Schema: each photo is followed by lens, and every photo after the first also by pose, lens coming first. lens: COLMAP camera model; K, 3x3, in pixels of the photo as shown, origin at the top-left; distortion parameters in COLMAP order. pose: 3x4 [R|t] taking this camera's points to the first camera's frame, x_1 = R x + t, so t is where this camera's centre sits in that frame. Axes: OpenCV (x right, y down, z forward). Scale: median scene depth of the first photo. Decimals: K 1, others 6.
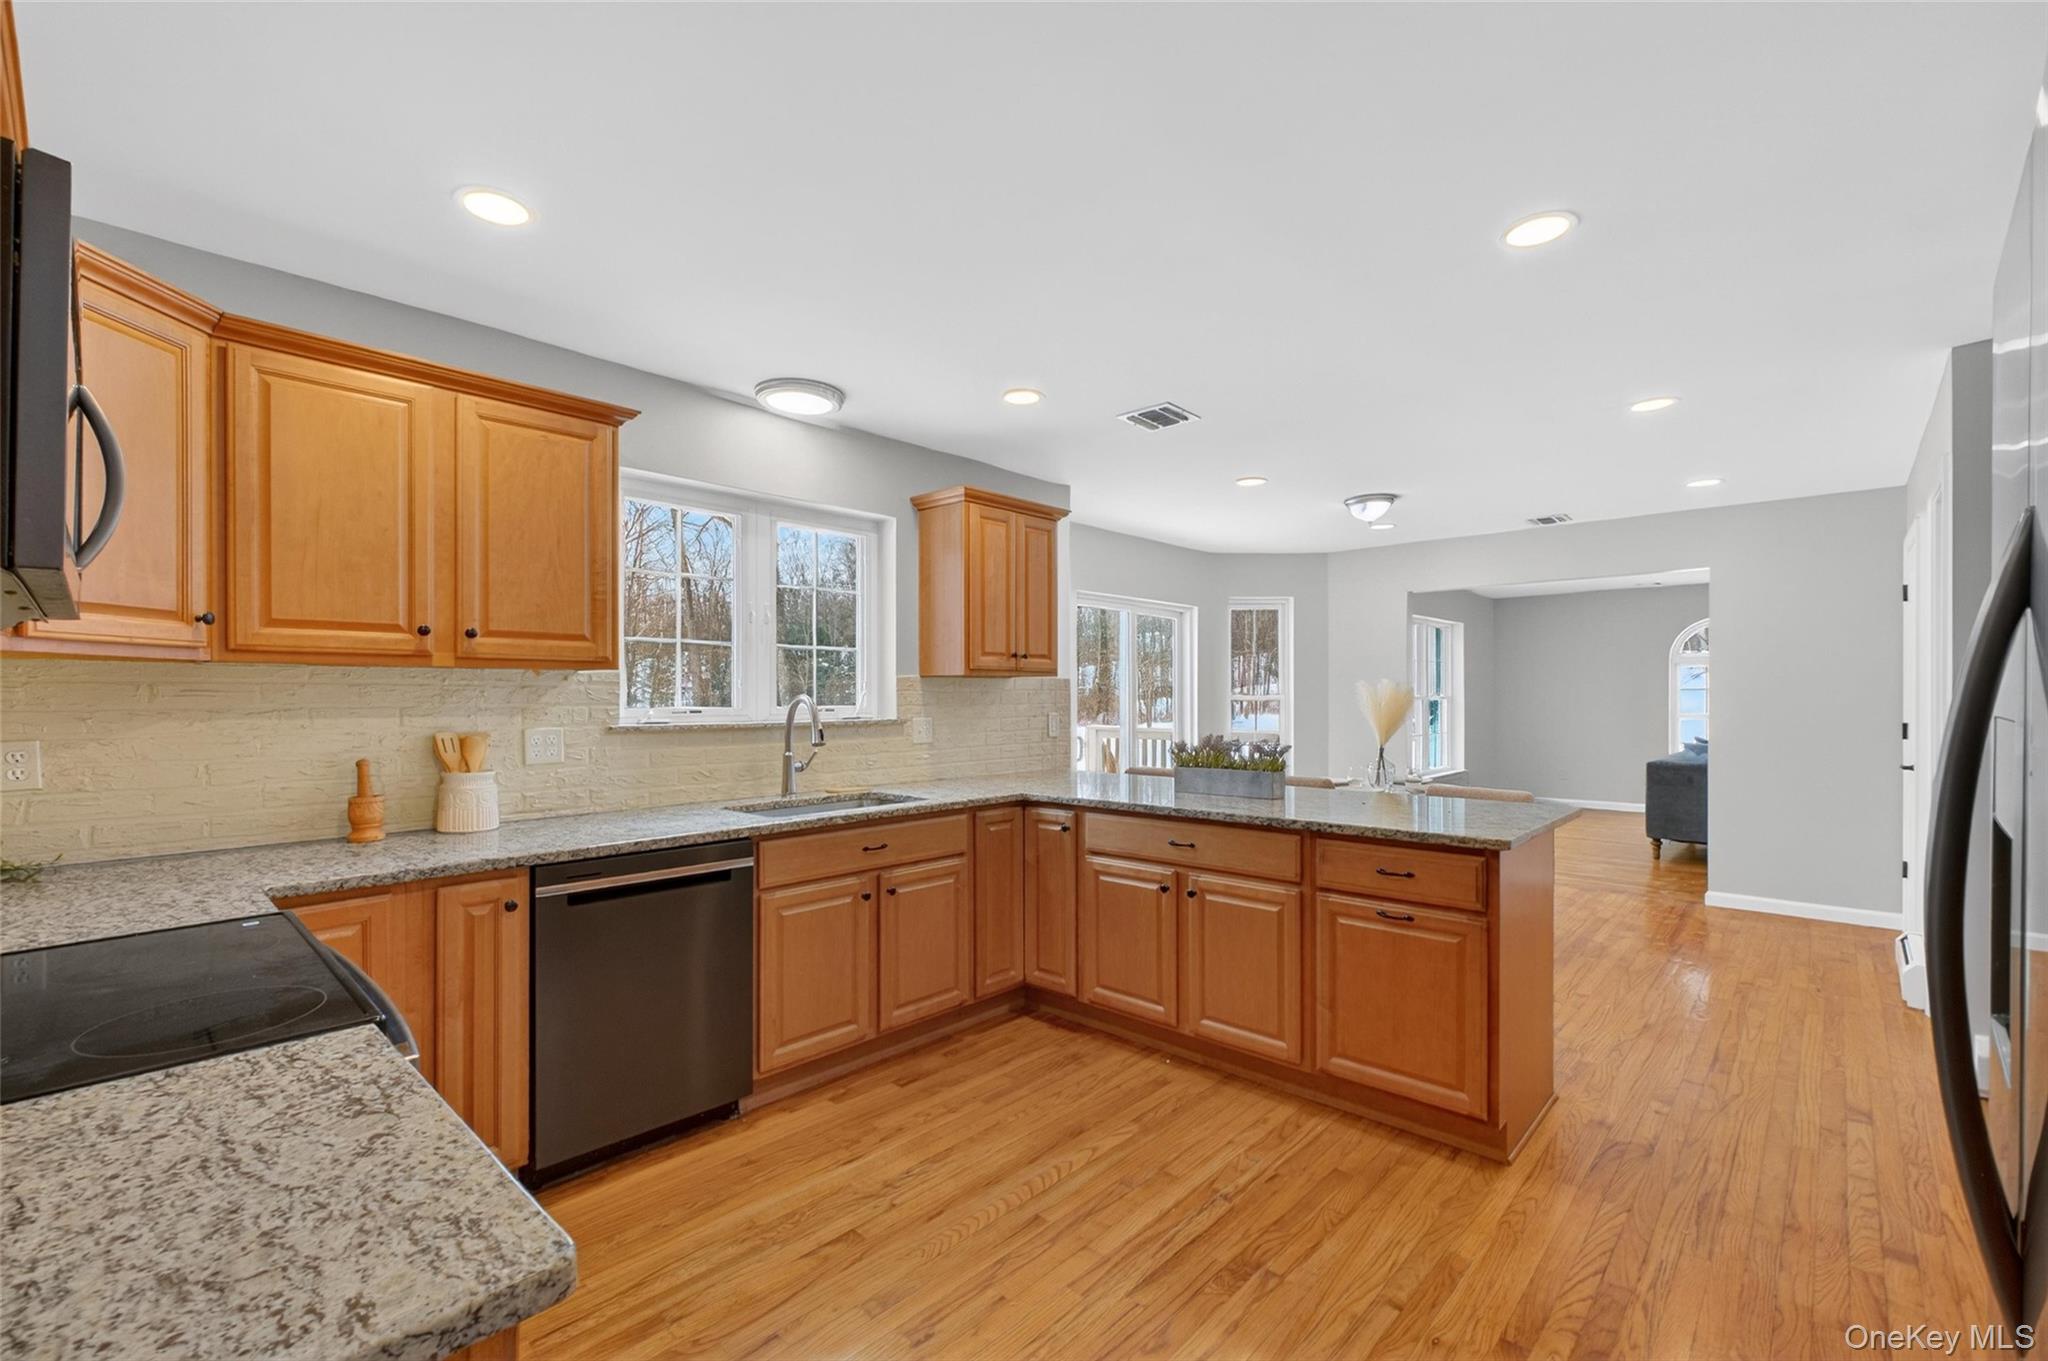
lens RADIAL K [[866.4, 0, 1033.3], [0, 866.4, 699.9], [0, 0, 1]] dist [-0.002827, -0.000218]
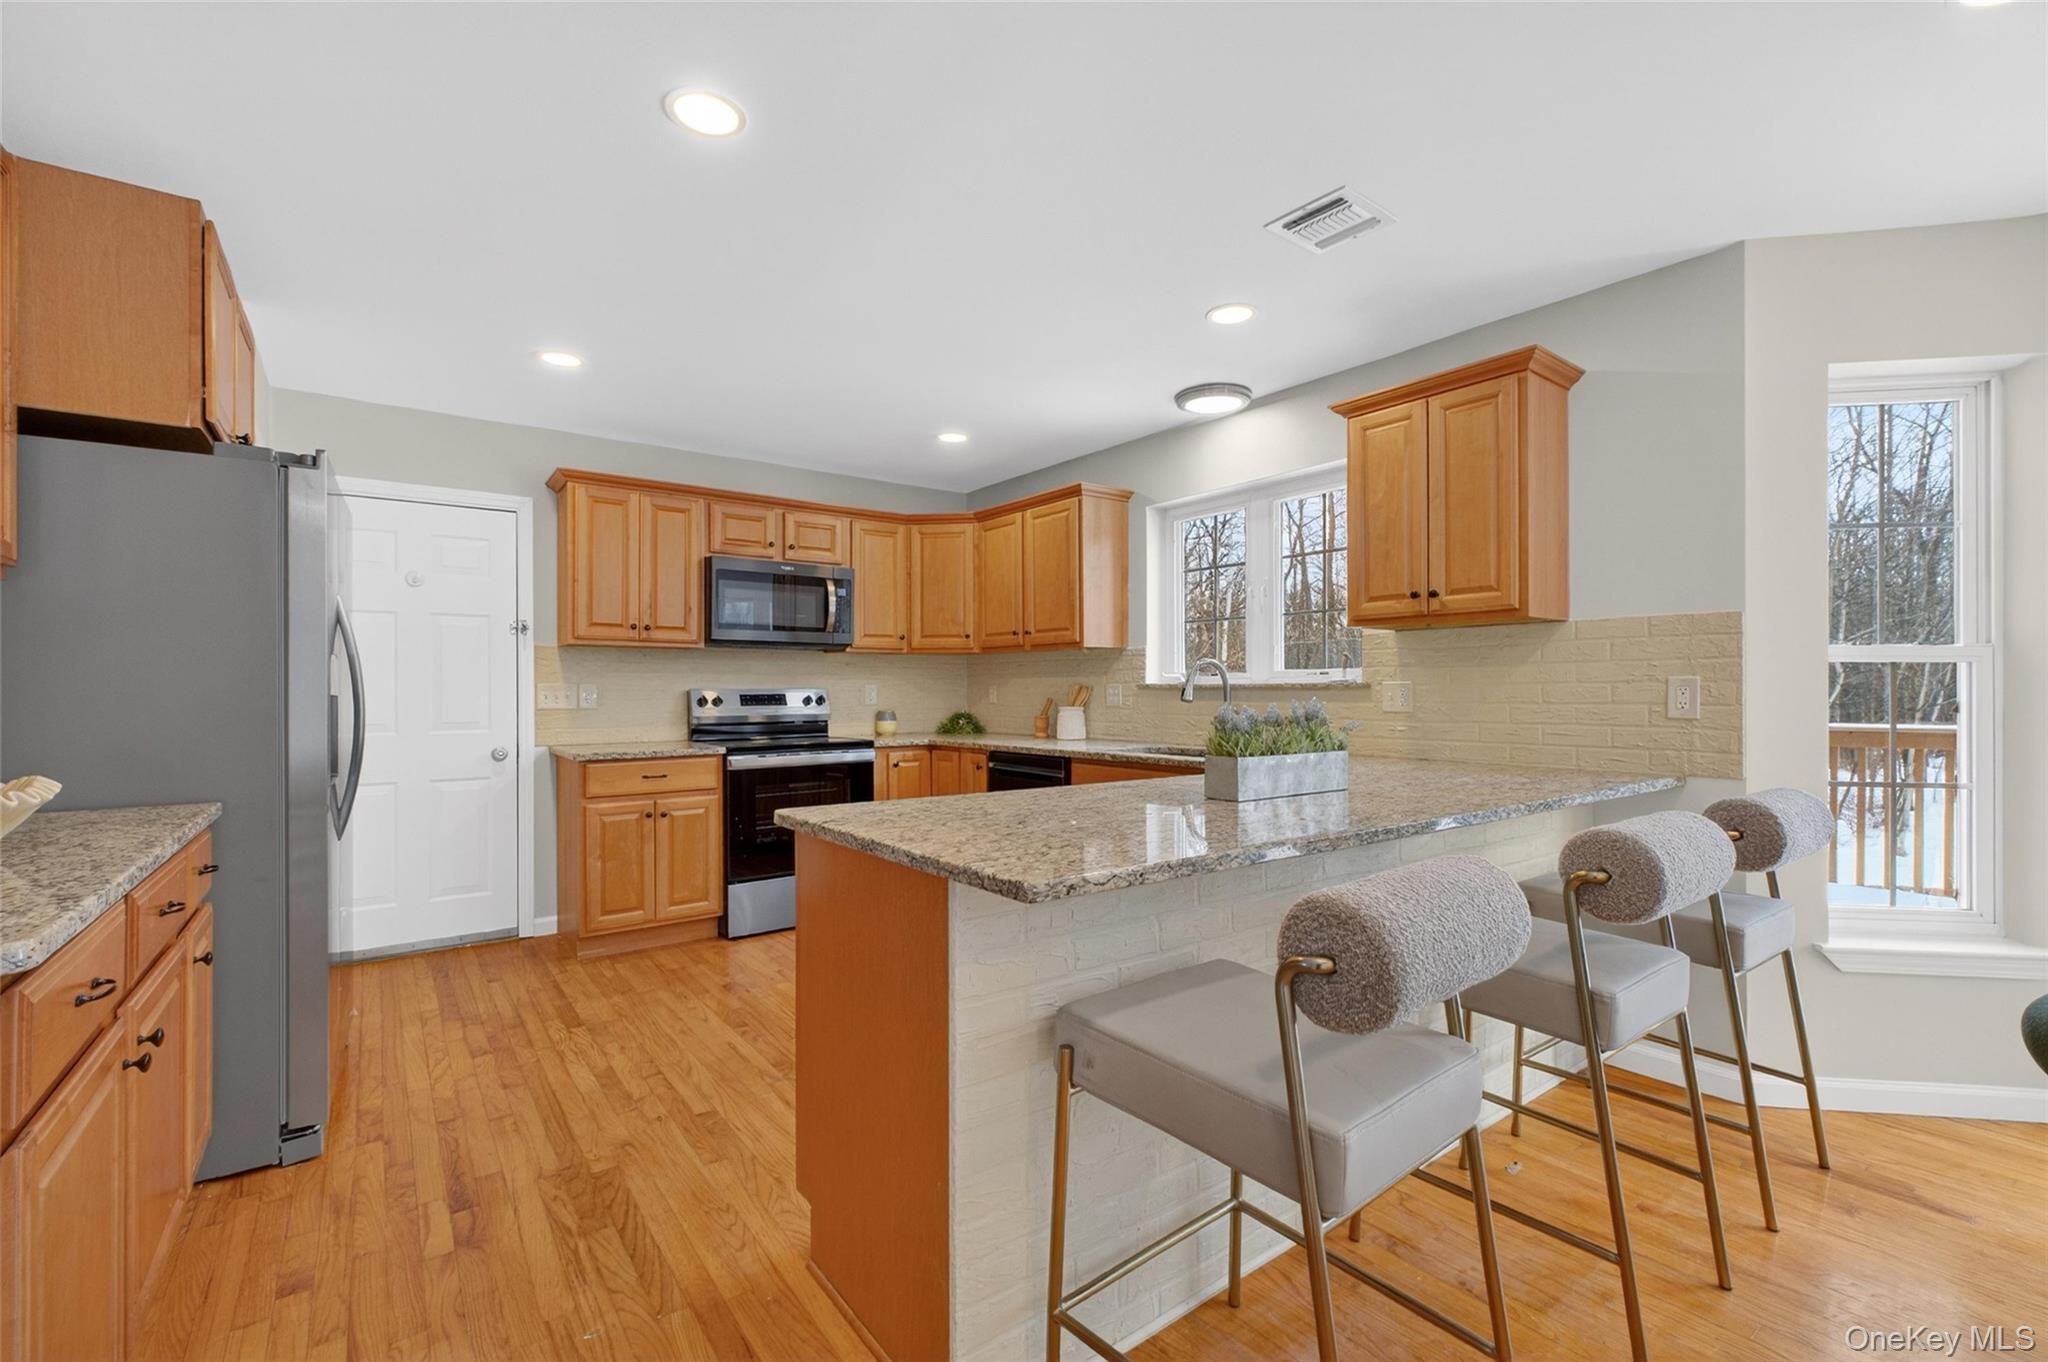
lens RADIAL K [[872.8, 0, 1026.8], [0, 872.8, 697.7], [0, 0, 1]] dist [-0.001930, -0.000320]
pose [[-0.176950, 0.010051, -0.984168, 1.106929], [-0.002184, 0.999941, 0.010605, 0.041457], [0.984217, 0.004026, -0.176918, 1.170114]]
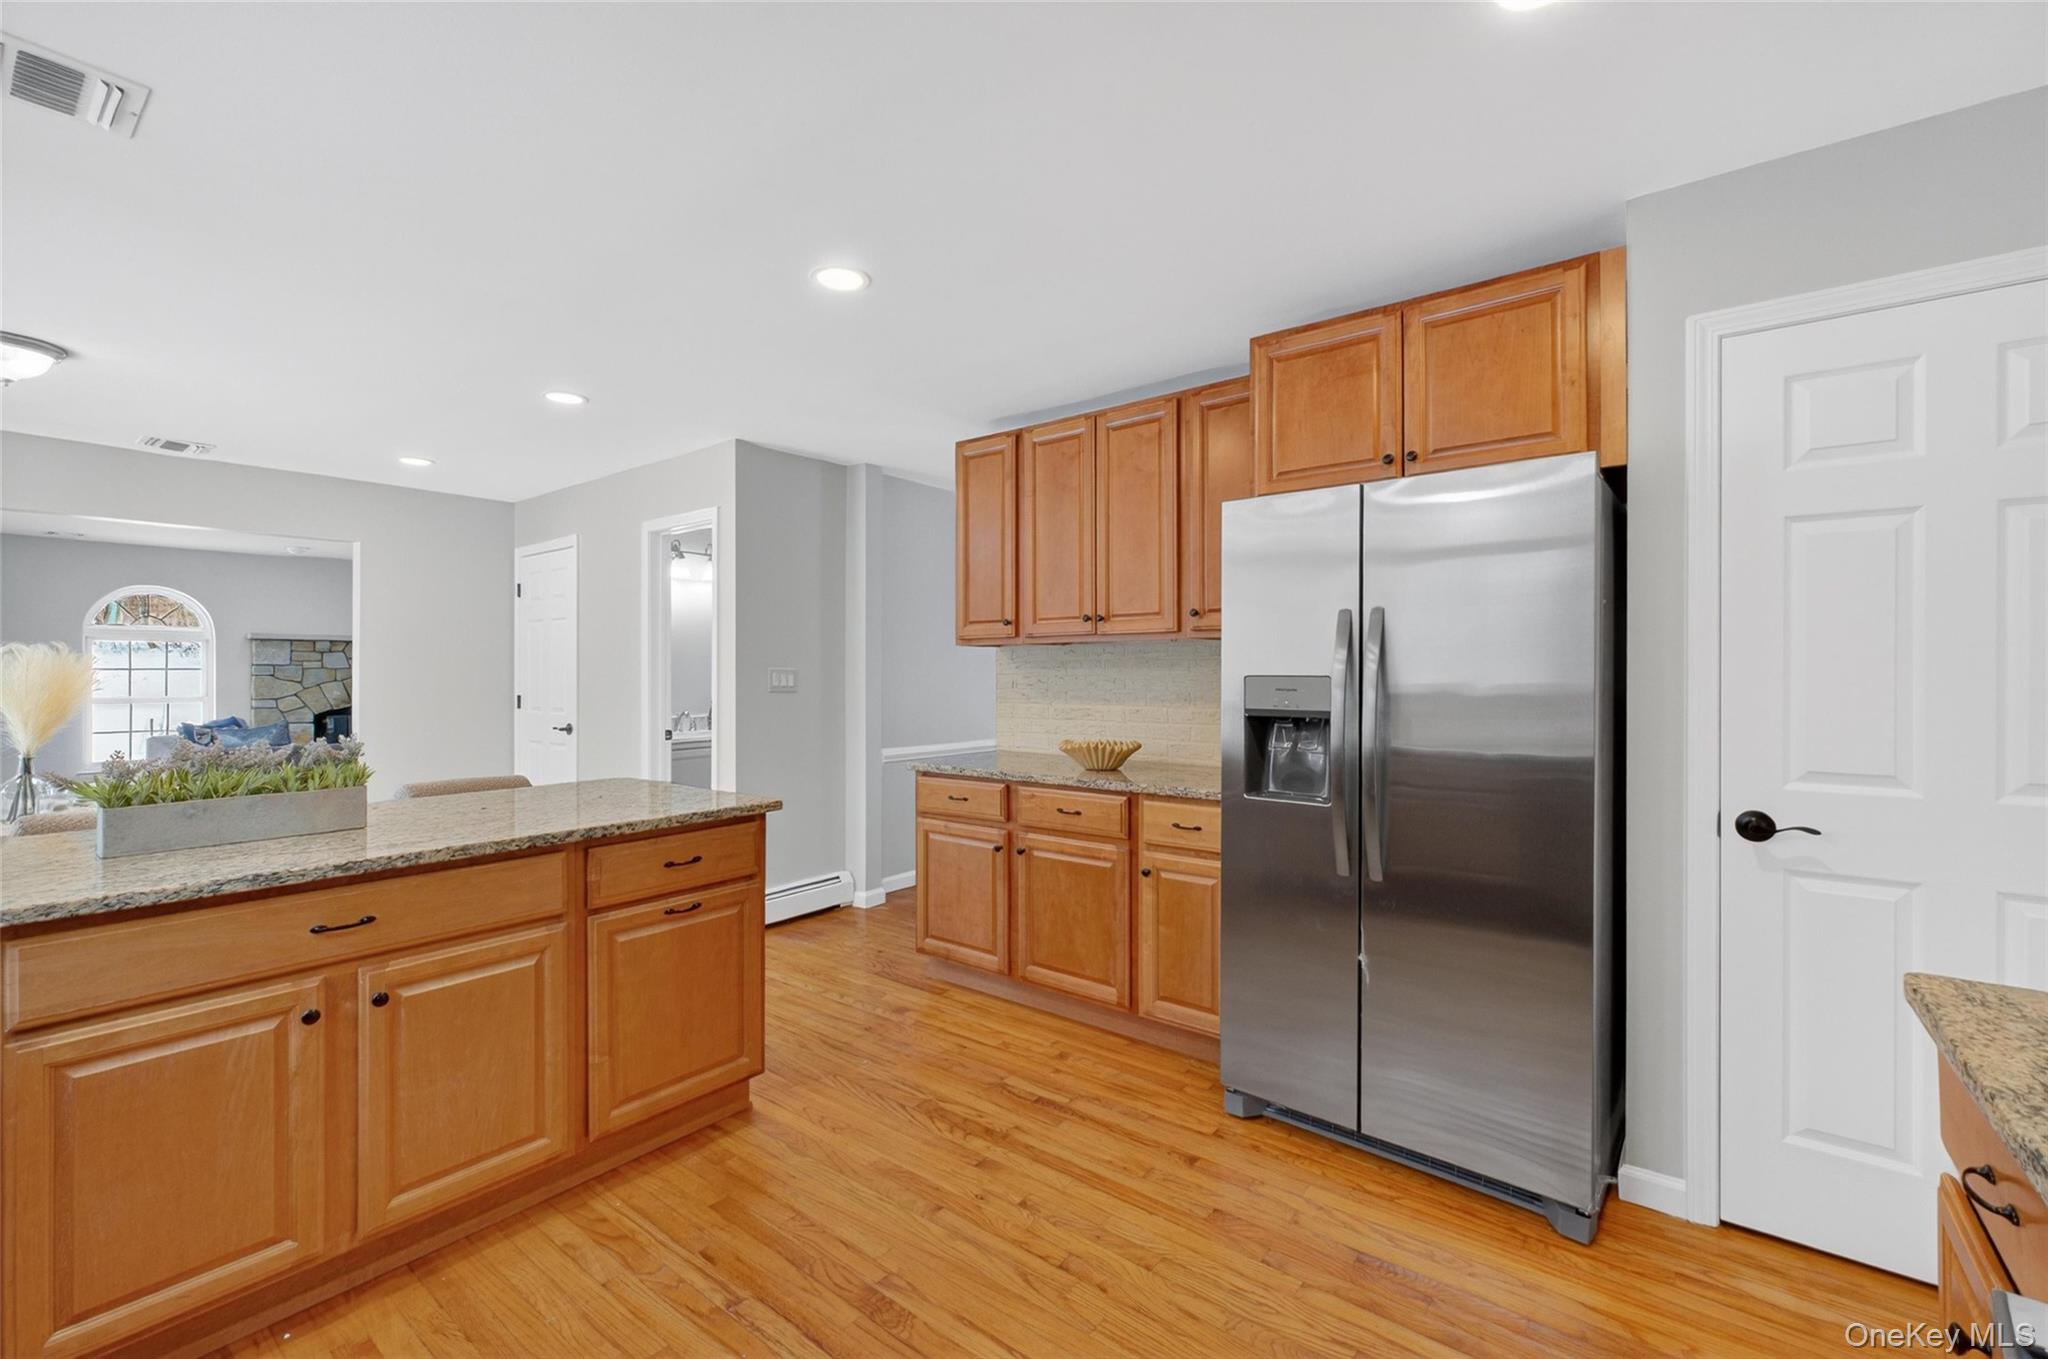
lens RADIAL K [[865.5, 0, 1026.1], [0, 865.5, 665.6], [0, 0, 1]] dist [0.001953, 0.000215]
pose [[-0.082250, 0.009796, 0.996564, -0.496642], [0.003985, 0.999947, -0.009500, 0.001721], [-0.996604, 0.003190, -0.082284, 0.667073]]
